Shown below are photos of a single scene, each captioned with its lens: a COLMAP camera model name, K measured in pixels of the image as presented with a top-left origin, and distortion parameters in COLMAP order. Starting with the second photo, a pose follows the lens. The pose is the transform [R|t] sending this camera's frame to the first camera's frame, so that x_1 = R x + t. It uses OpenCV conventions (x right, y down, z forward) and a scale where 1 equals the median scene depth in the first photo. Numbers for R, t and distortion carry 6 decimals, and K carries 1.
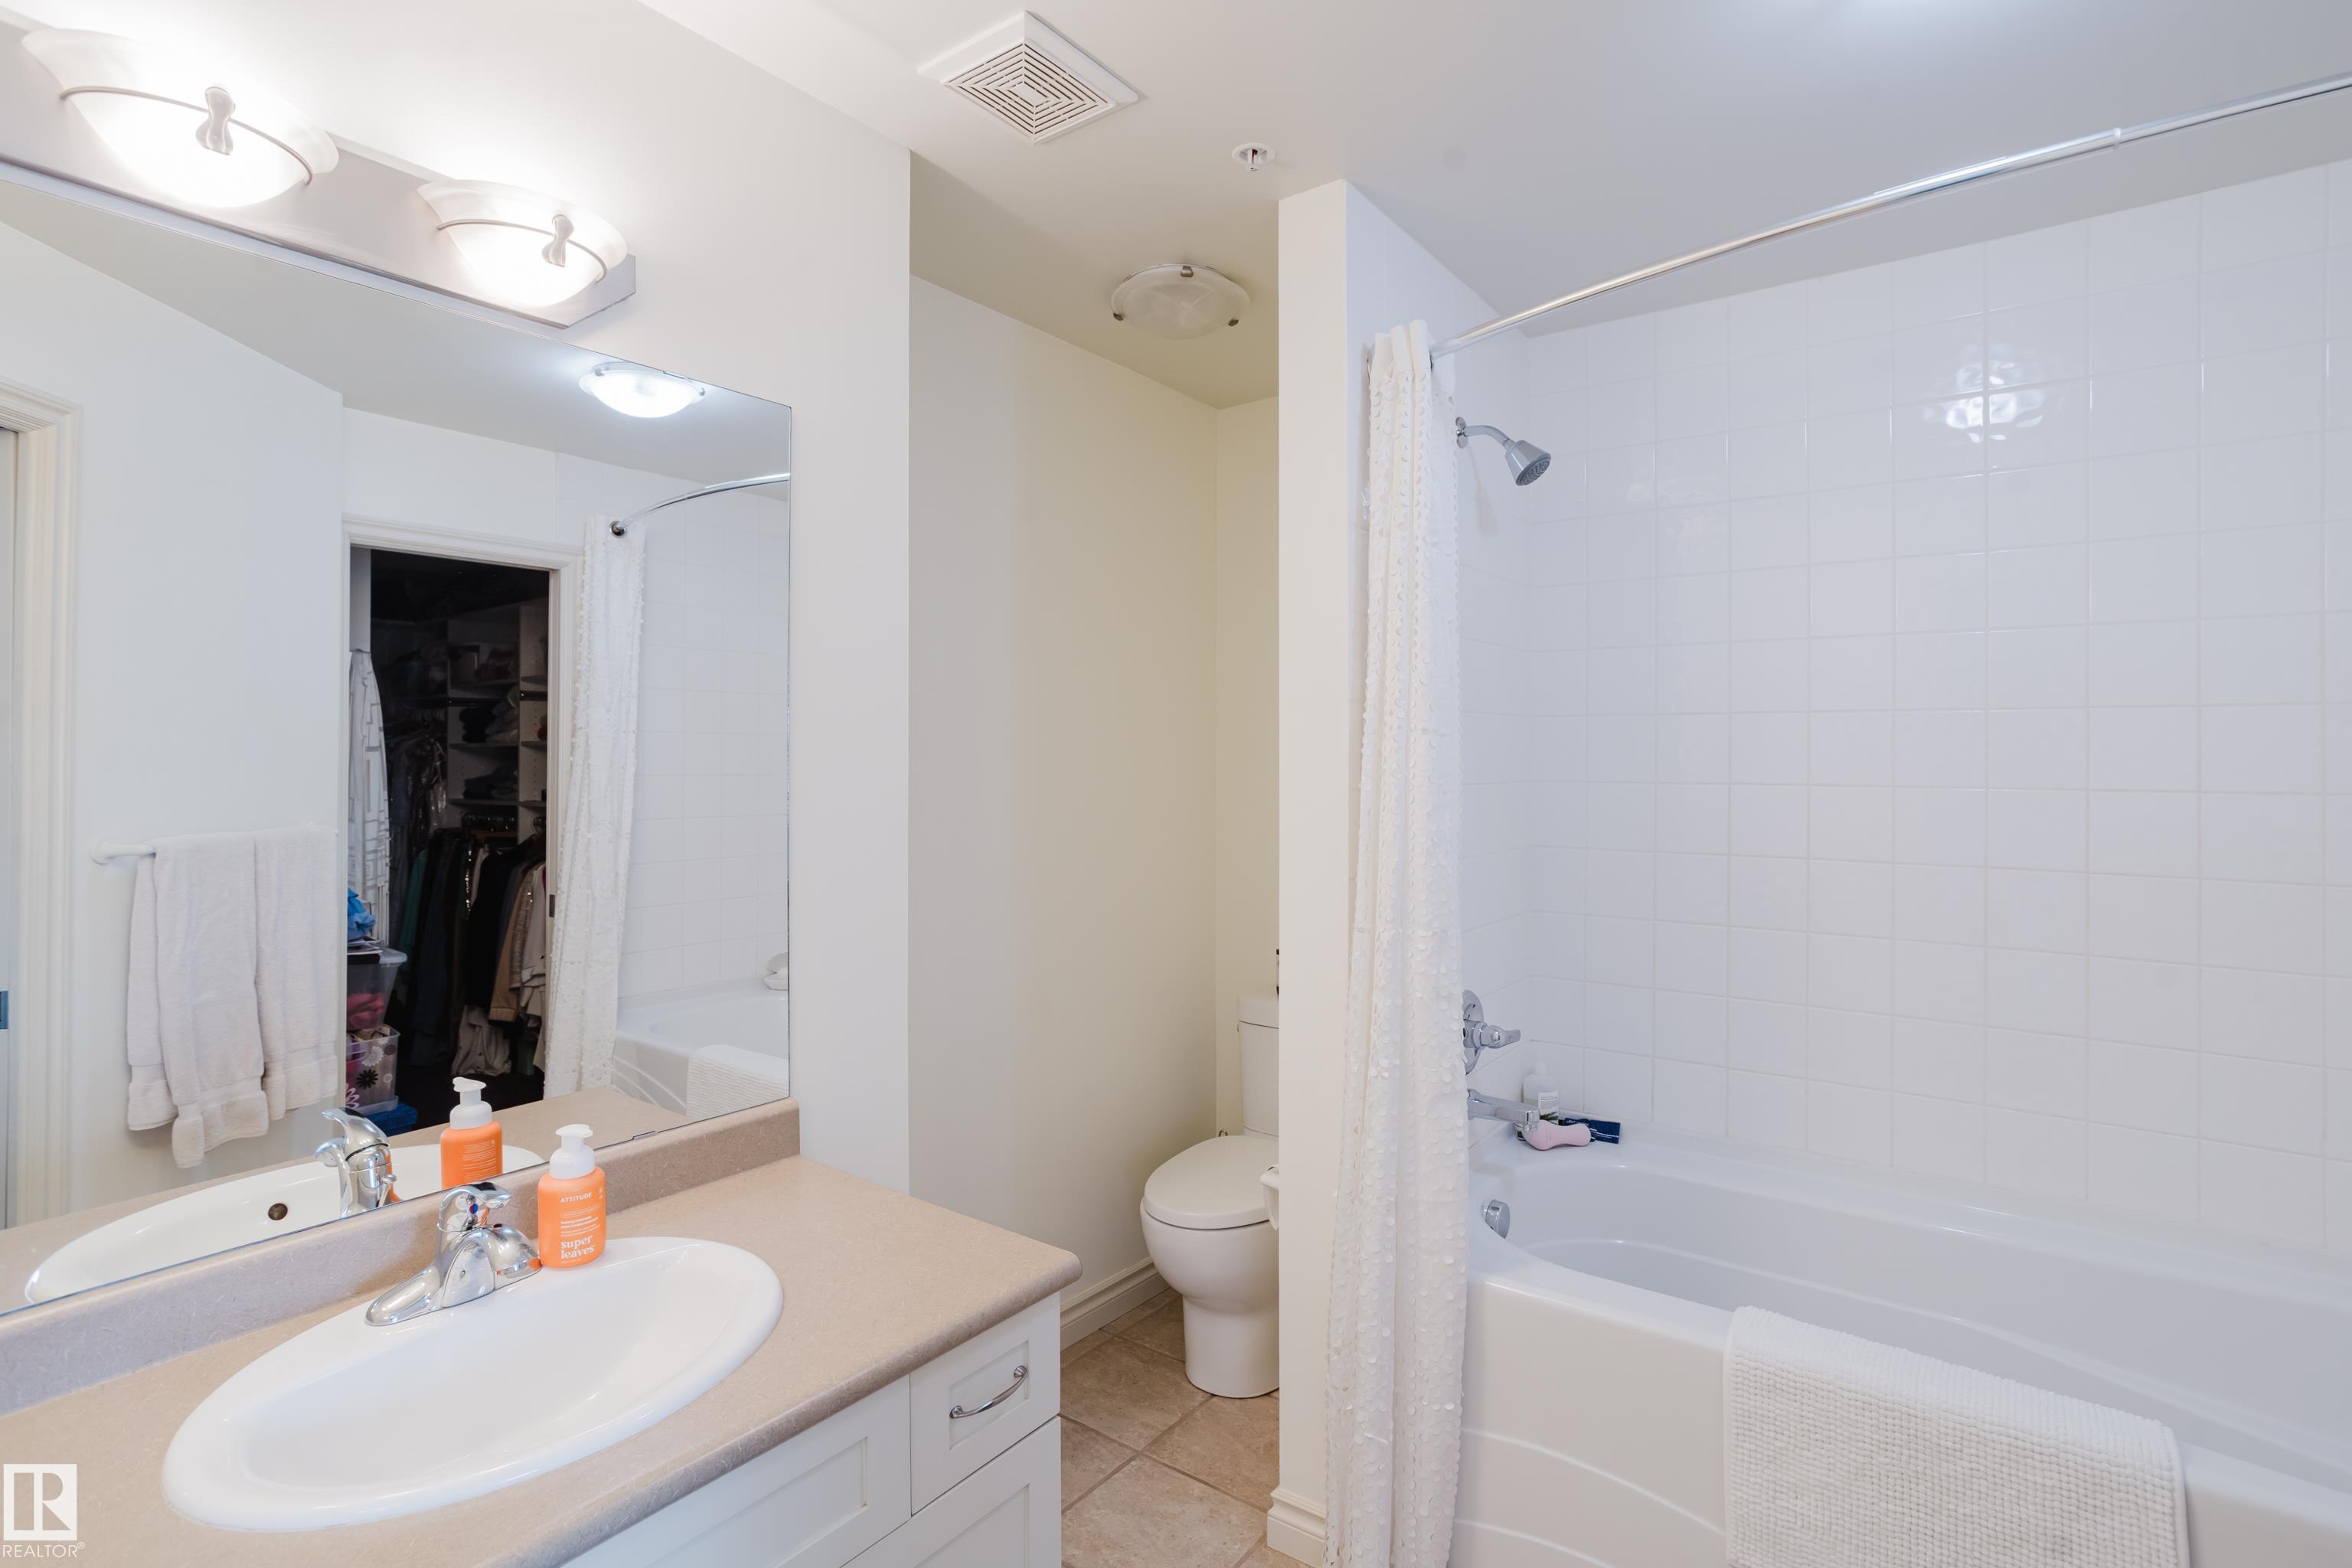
lens RADIAL K [[1145.4, 0, 1198.8], [0, 1145.4, 762.5], [0, 0, 1]] dist [-0.003319, 0.031553]
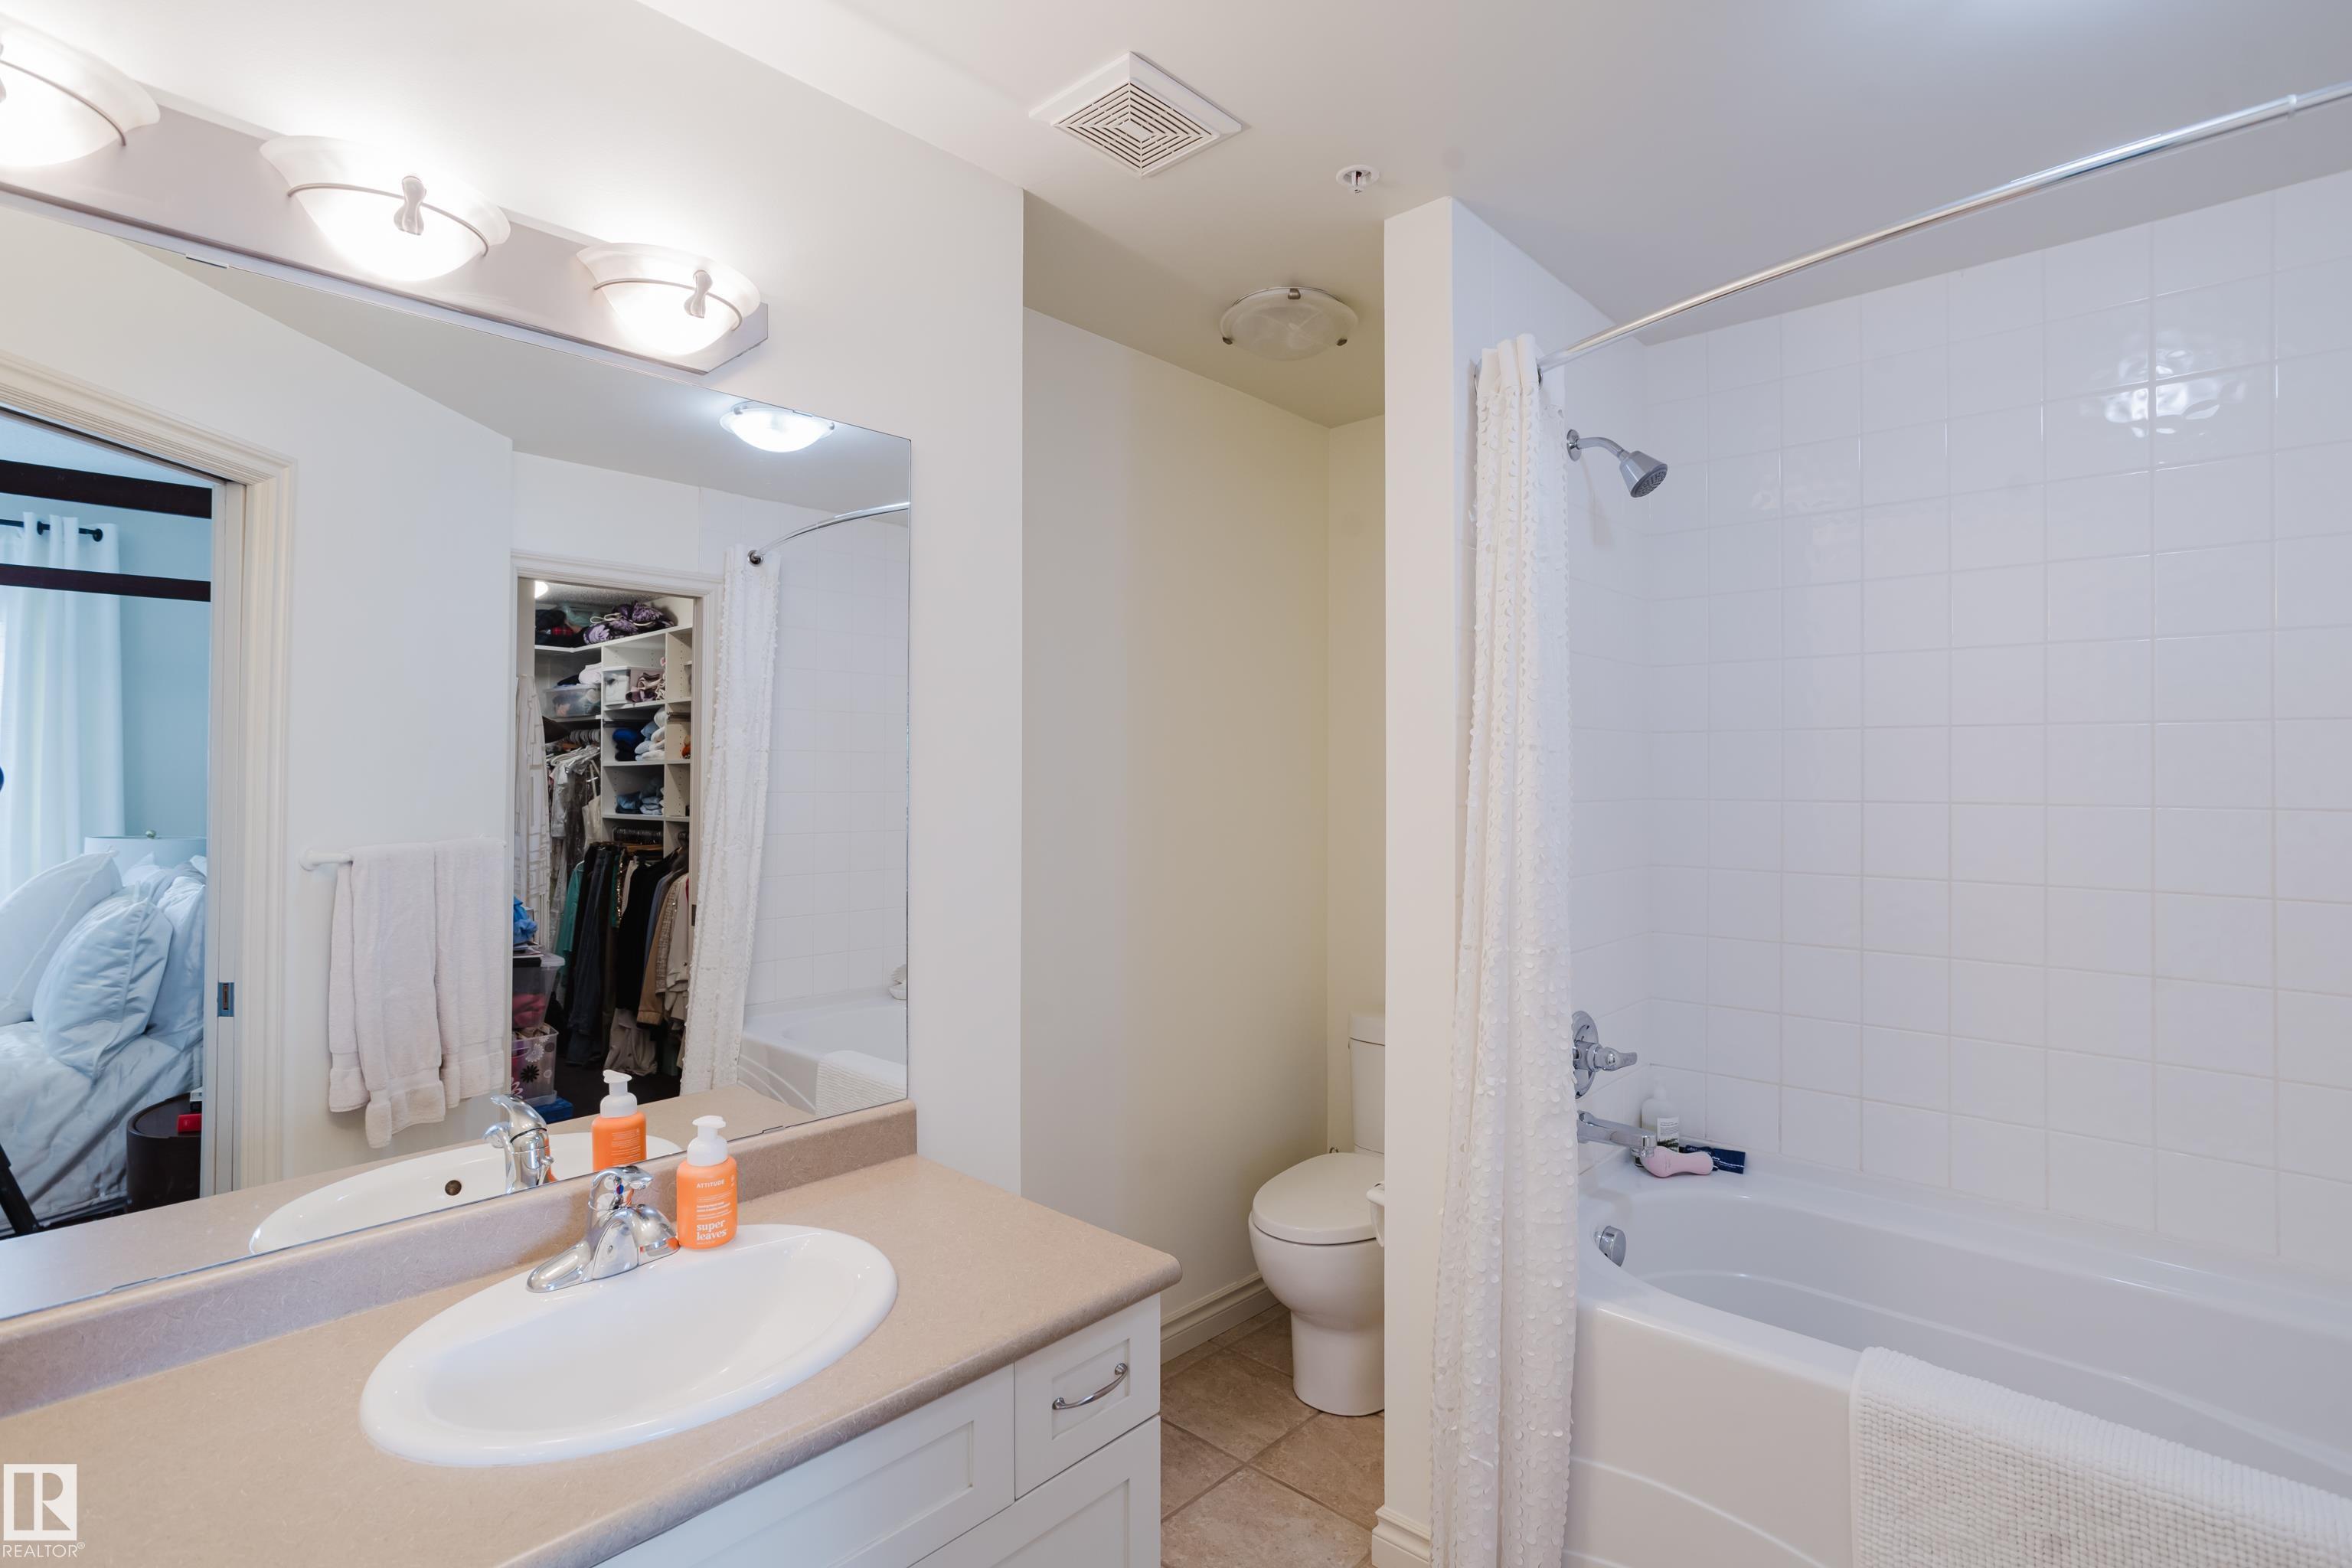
lens RADIAL K [[1145.3, 0, 1209.9], [0, 1145.3, 771.0], [0, 0, 1]] dist [0.003354, 0.036843]
pose [[0.995695, -0.000817, -0.092689, 0.012293], [0.000044, 0.999965, -0.008344, 0.001423], [0.092693, 0.008304, 0.995660, -0.015483]]
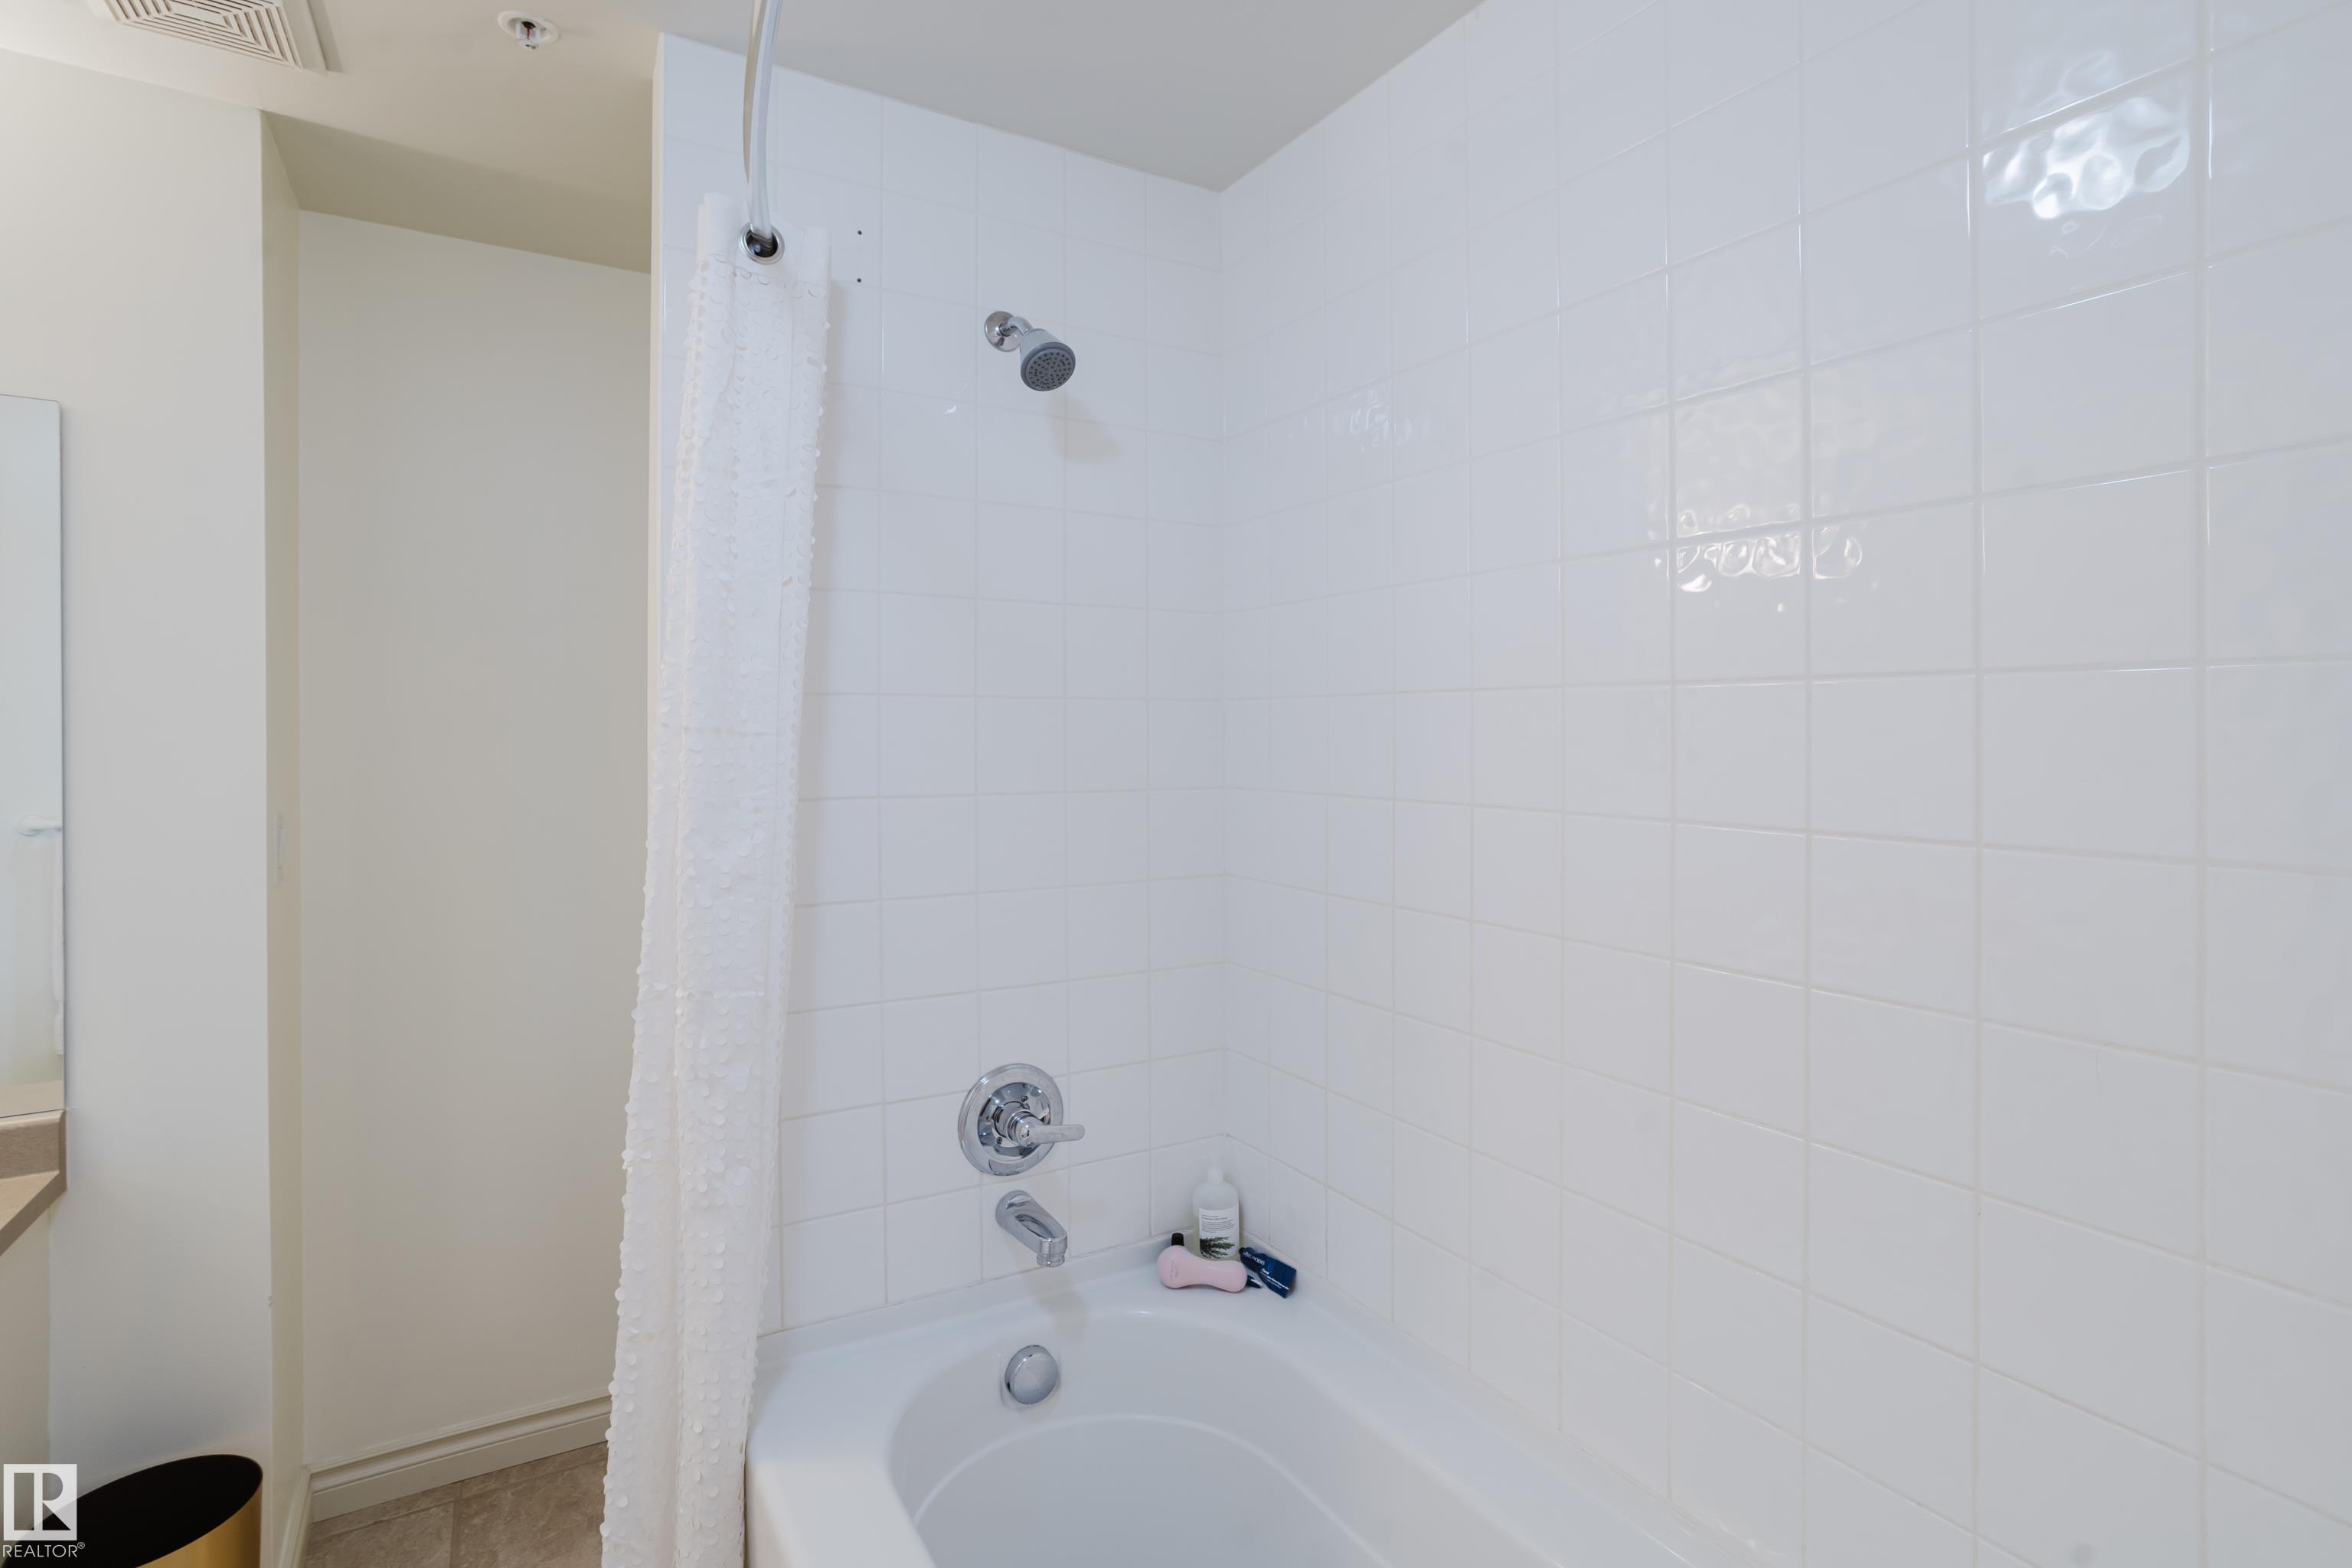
lens RADIAL K [[1149.6, 0, 1159.0], [0, 1149.6, 759.1], [0, 0, 1]] dist [-0.001563, -0.000369]
pose [[0.918136, 0.008417, -0.396177, 0.837213], [-0.004544, 0.999932, 0.010715, -0.016997], [0.396240, -0.008037, 0.918112, 0.453081]]
